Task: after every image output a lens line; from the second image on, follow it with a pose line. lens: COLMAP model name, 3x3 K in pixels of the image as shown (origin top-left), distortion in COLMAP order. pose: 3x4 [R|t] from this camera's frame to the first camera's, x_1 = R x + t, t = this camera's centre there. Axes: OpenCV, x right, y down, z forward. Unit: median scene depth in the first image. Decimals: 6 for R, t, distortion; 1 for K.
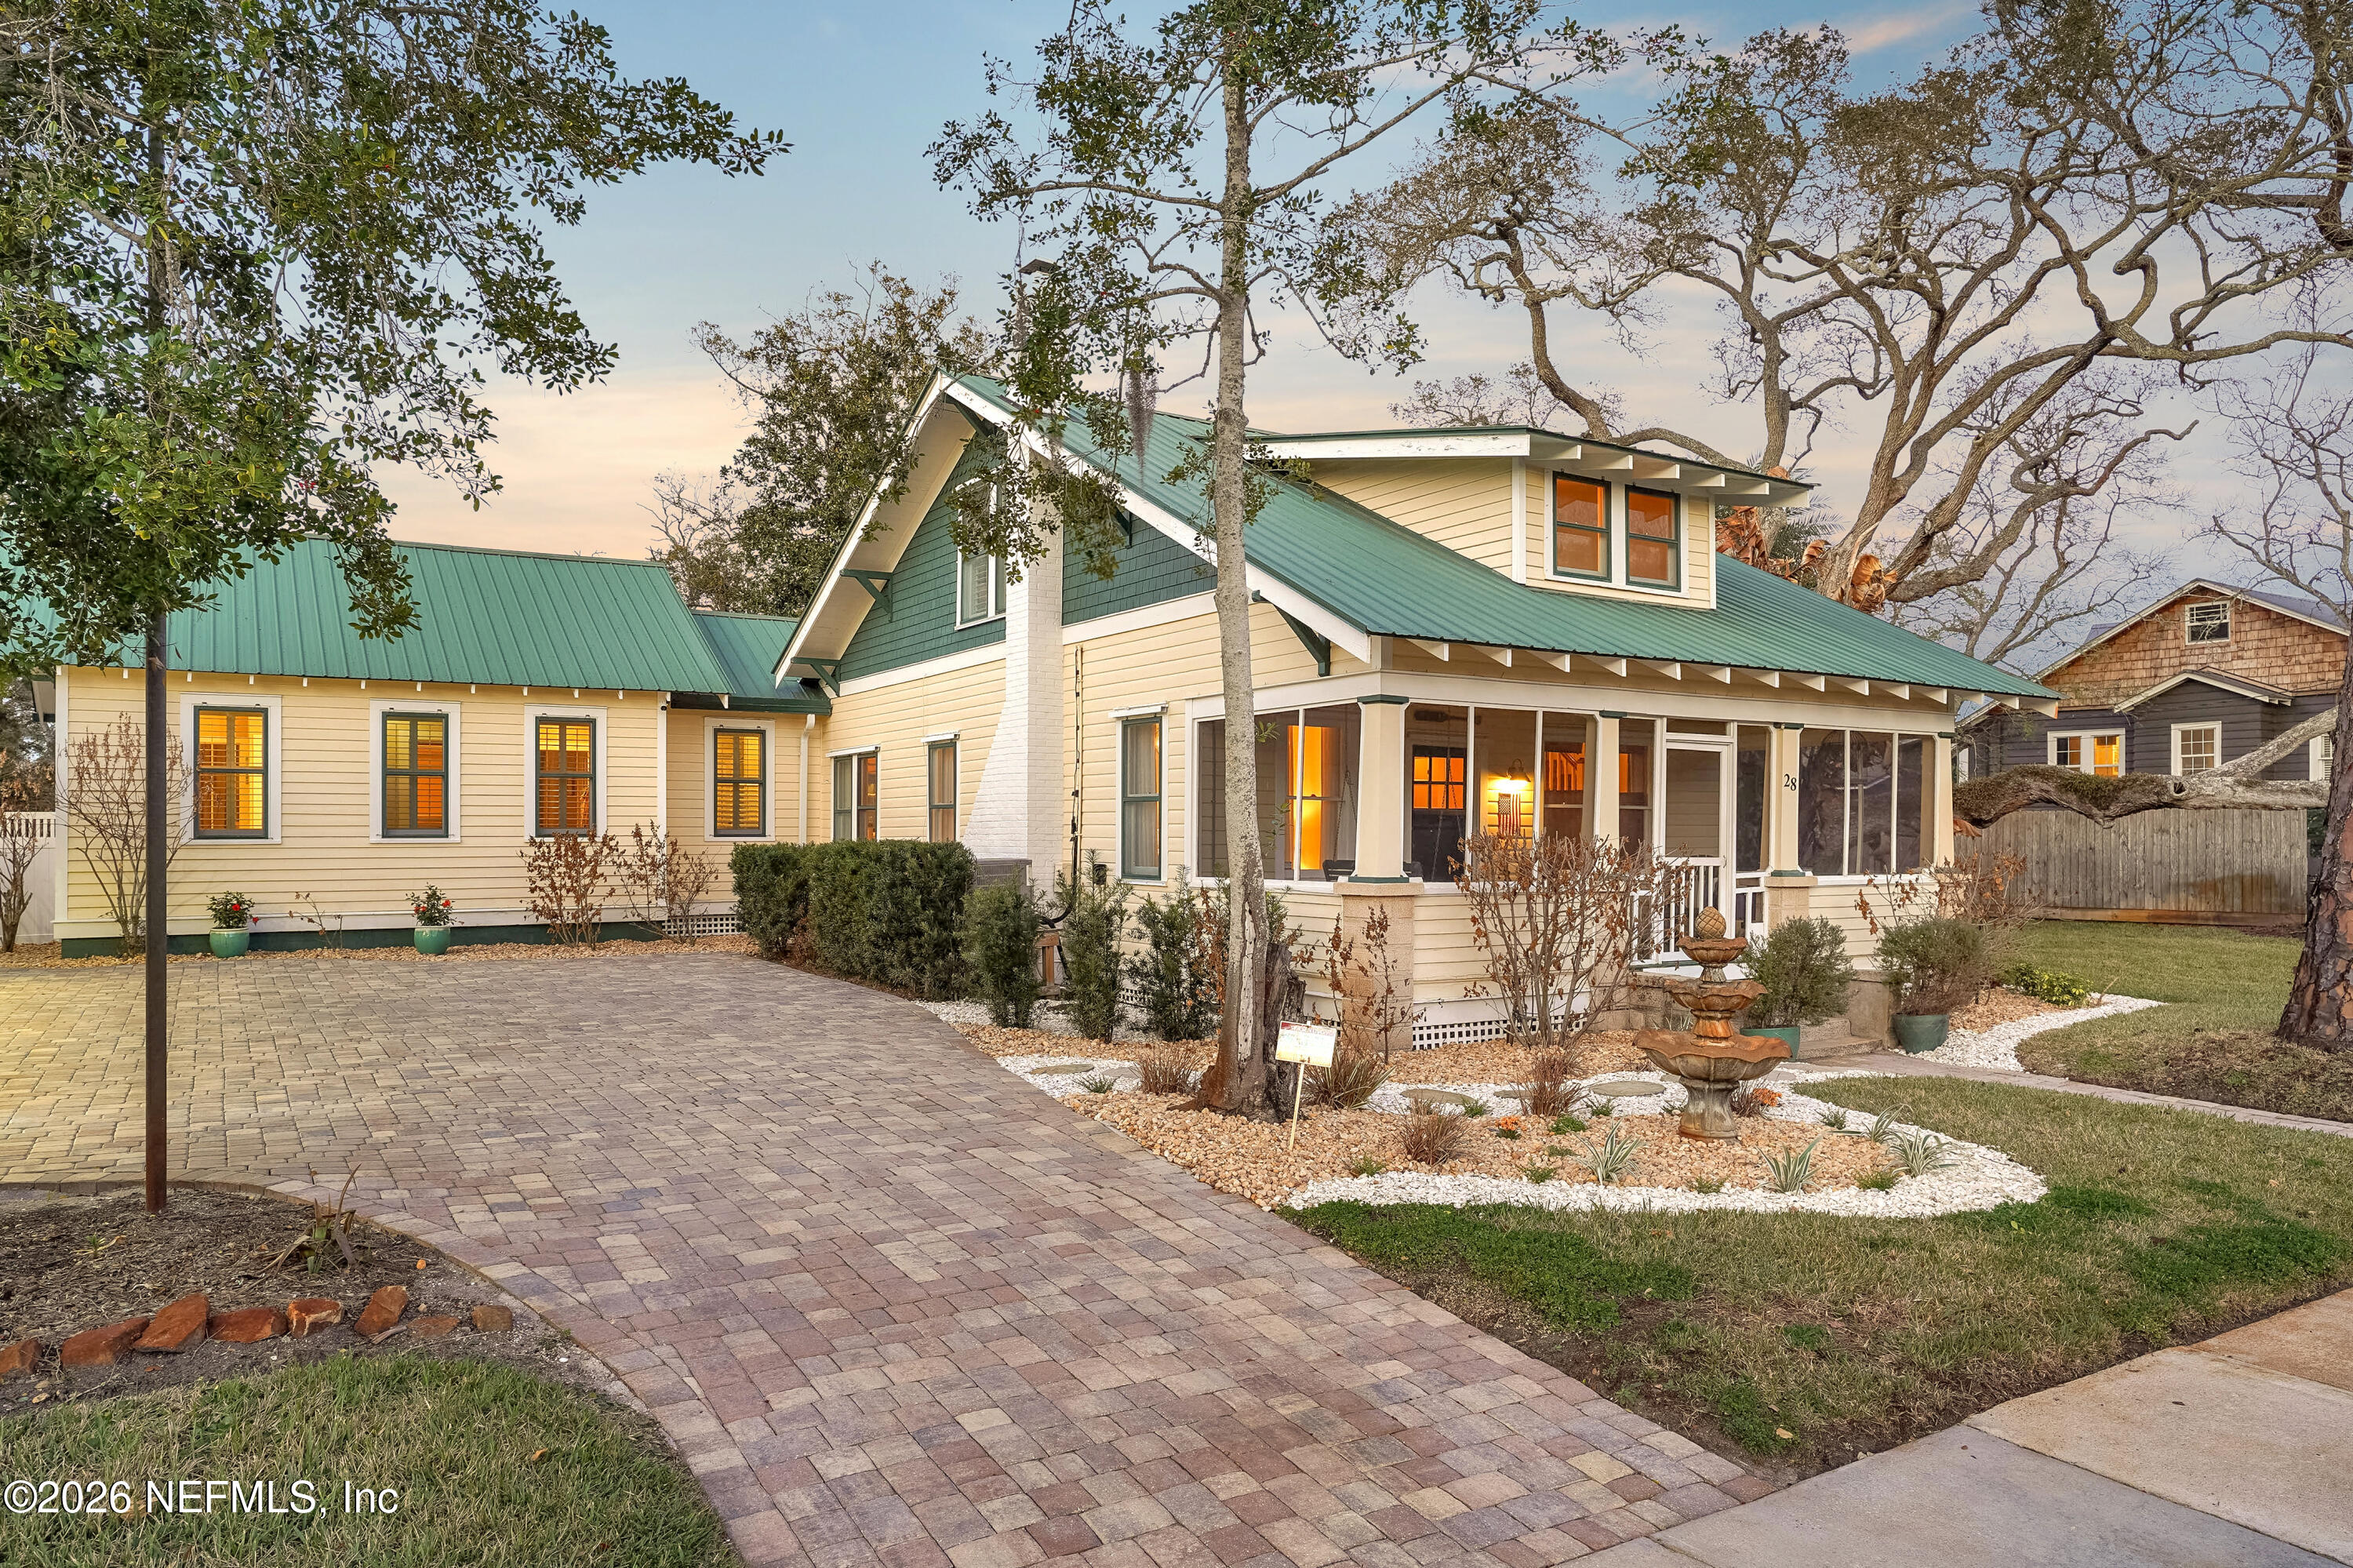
lens RADIAL K [[1538.7, 0, 1167.0], [0, 1538.7, 830.6], [0, 0, 1]] dist [0.007215, 0.000915]
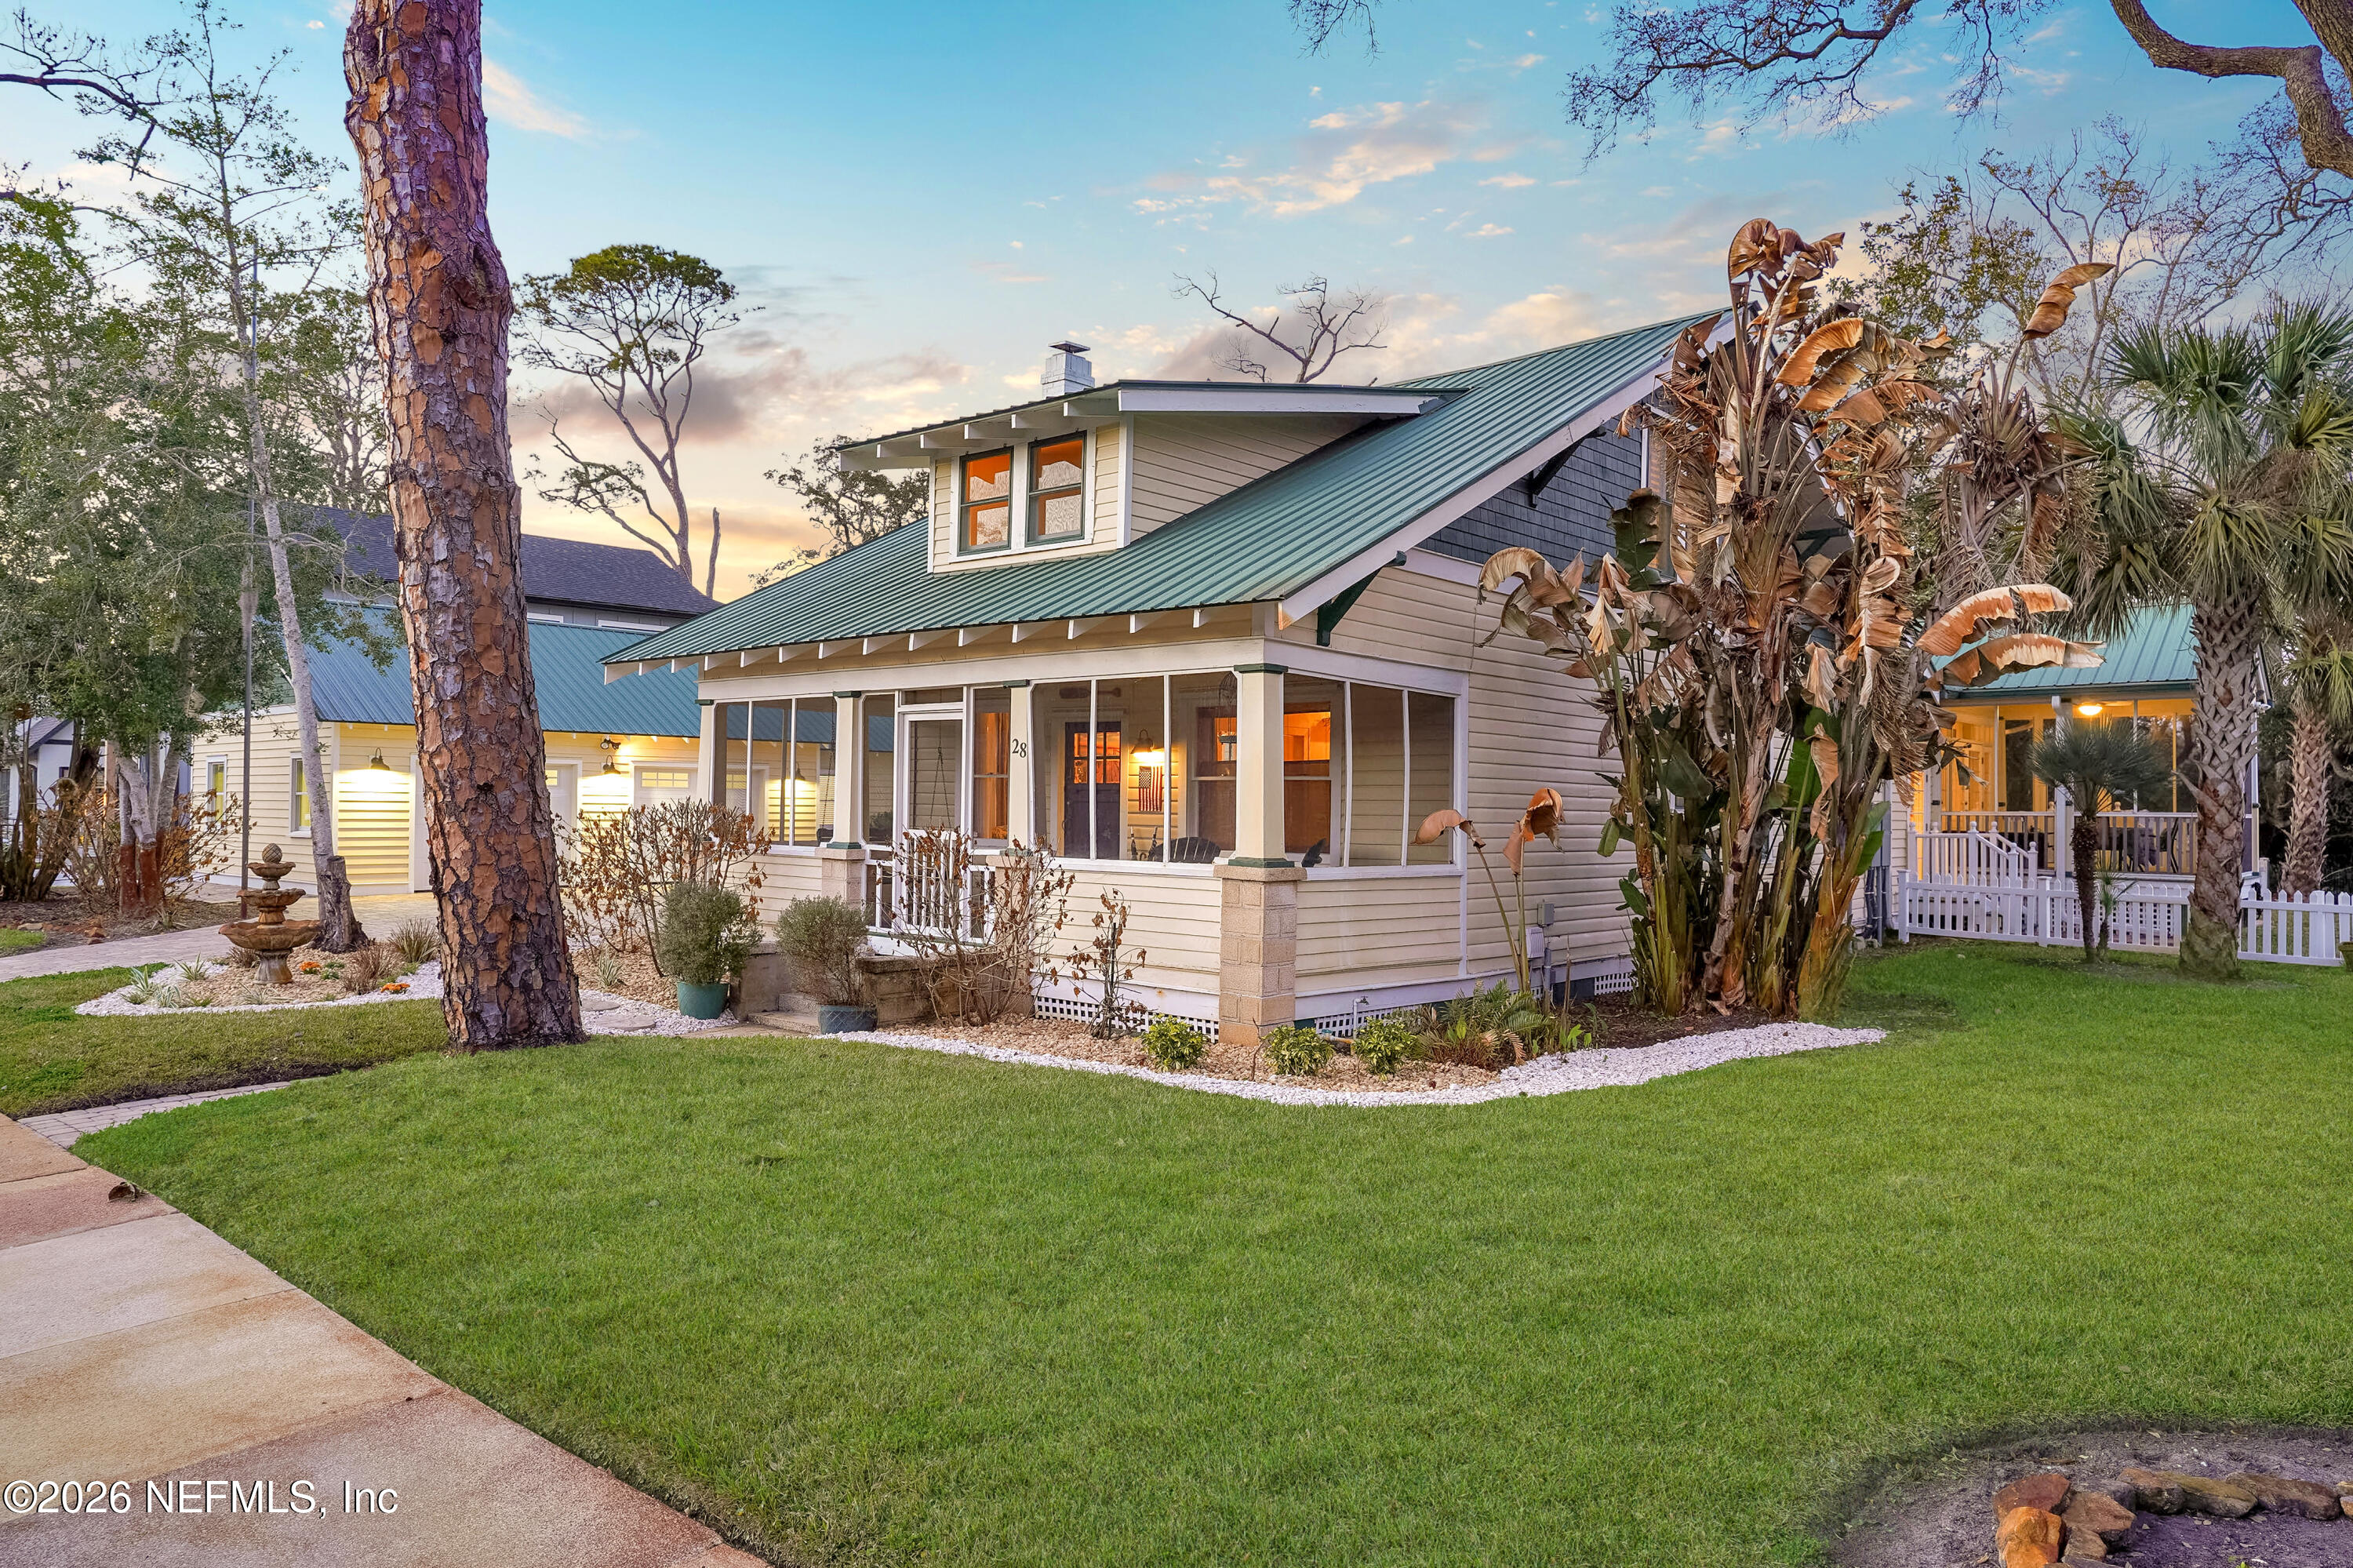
lens RADIAL K [[1518.2, 0, 1167.7], [0, 1518.2, 791.0], [0, 0, 1]] dist [0.004782, 0.001058]
pose [[0.292635, -0.008541, -0.956186, 0.974682], [-0.010070, 0.999877, -0.012013, 0.001919], [0.956171, 0.013145, 0.292514, 0.644768]]
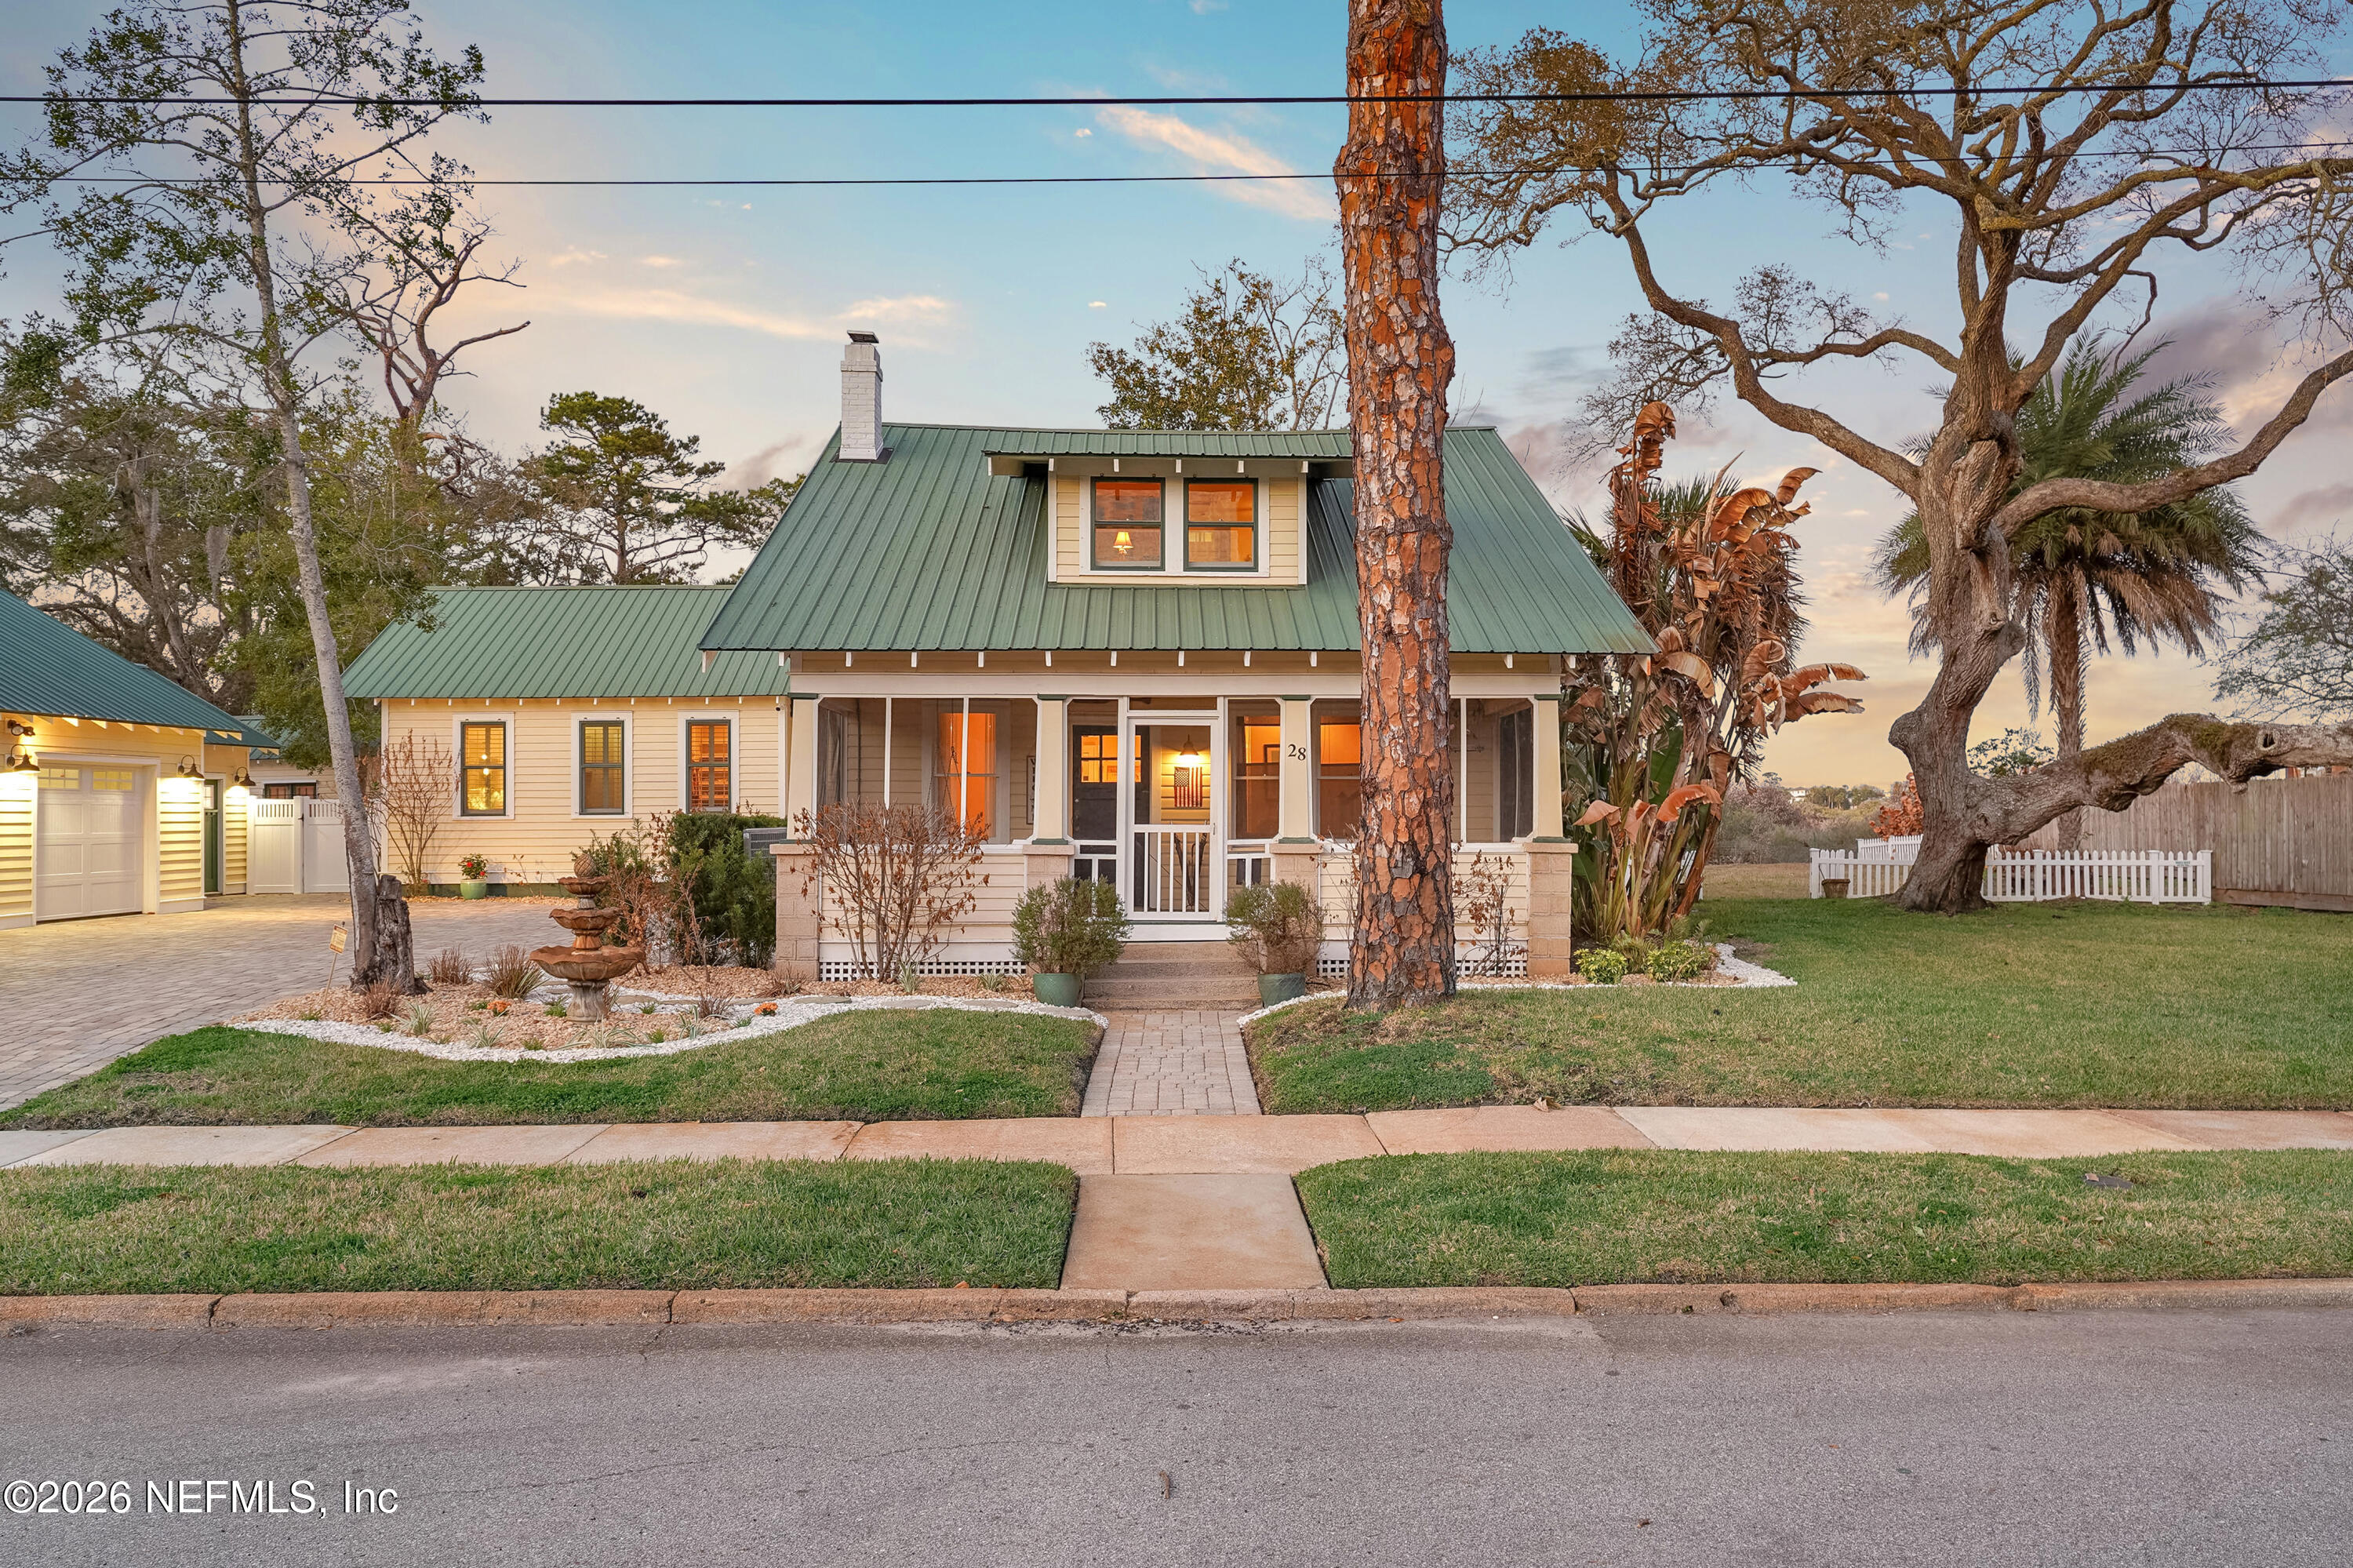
lens RADIAL K [[1712.1, 0, 1160.6], [0, 1712.1, 787.4], [0, 0, 1]] dist [-0.005367, -0.001007]
pose [[0.860190, -0.012977, -0.509808, 0.706367], [0.005556, 0.999855, -0.016075, 0.007792], [0.509943, 0.010995, 0.860138, -0.023049]]
